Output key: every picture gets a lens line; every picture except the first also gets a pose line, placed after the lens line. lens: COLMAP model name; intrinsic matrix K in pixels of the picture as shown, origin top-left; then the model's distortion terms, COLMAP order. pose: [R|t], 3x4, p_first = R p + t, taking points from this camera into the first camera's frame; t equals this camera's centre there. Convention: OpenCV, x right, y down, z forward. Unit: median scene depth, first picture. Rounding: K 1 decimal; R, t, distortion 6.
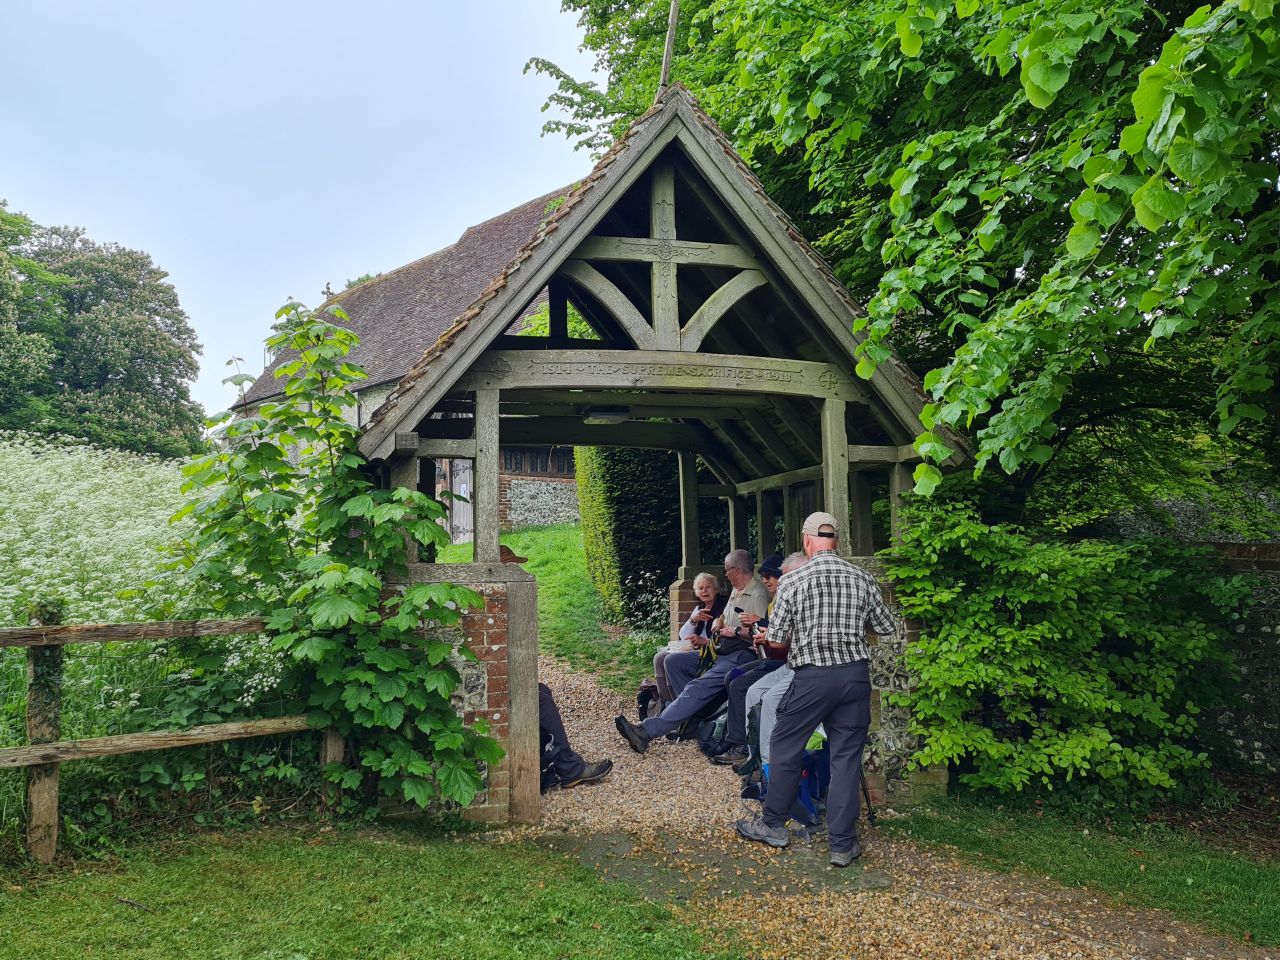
lens RADIAL K [[1133.0, 0, 630.7], [0, 1133.0, 482.9], [0, 0, 1]] dist [0.022167, 0.002116]
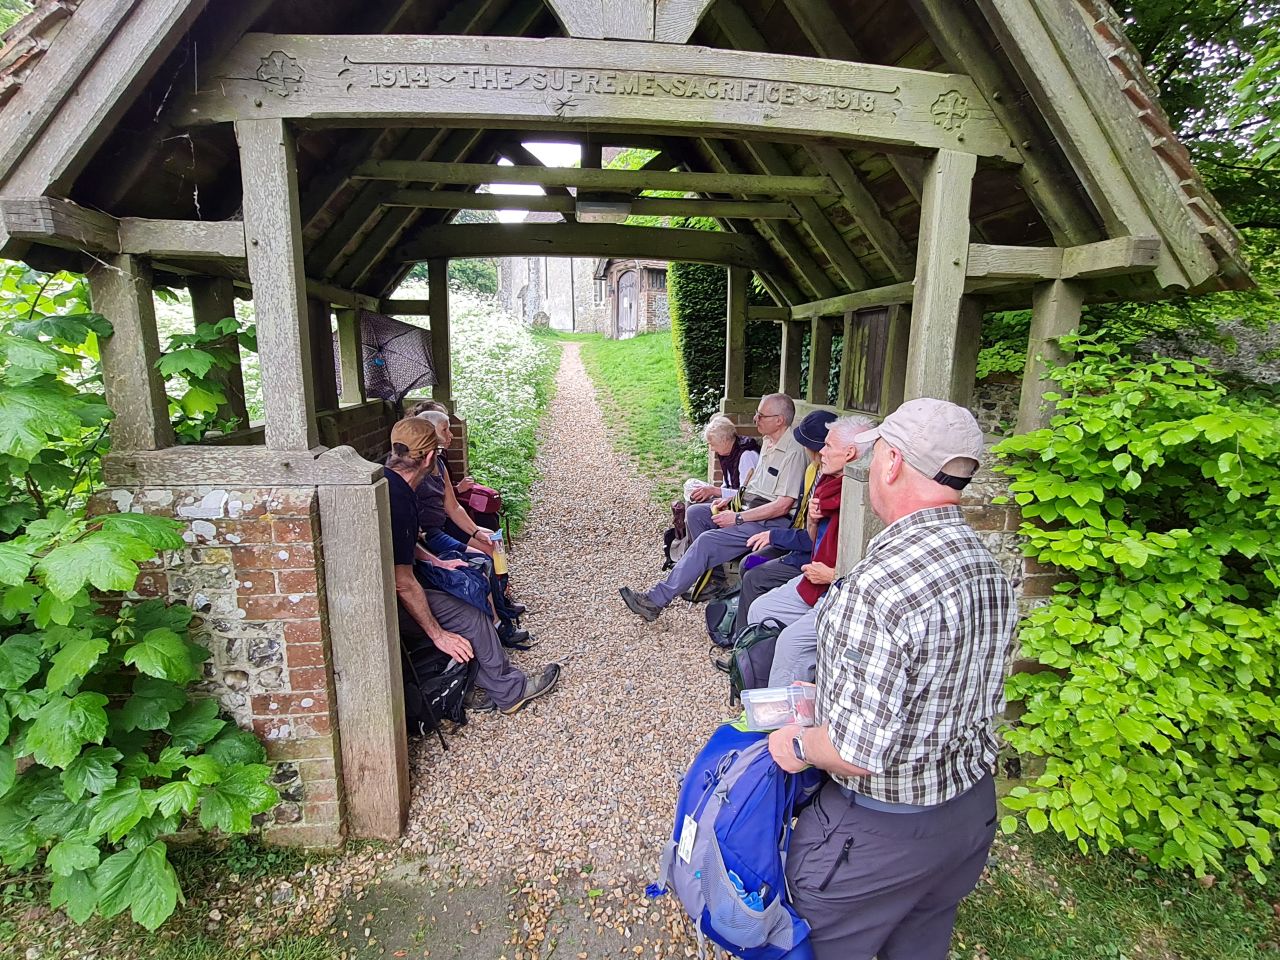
lens RADIAL K [[648.6, 0, 632.2], [0, 648.6, 490.2], [0, 0, 1]] dist [-0.001979, -0.000509]
pose [[0.982482, 0.068095, -0.173470, 0.098211], [-0.015571, 0.957590, 0.287713, -0.007377], [0.185705, -0.279971, 0.941876, 0.667989]]
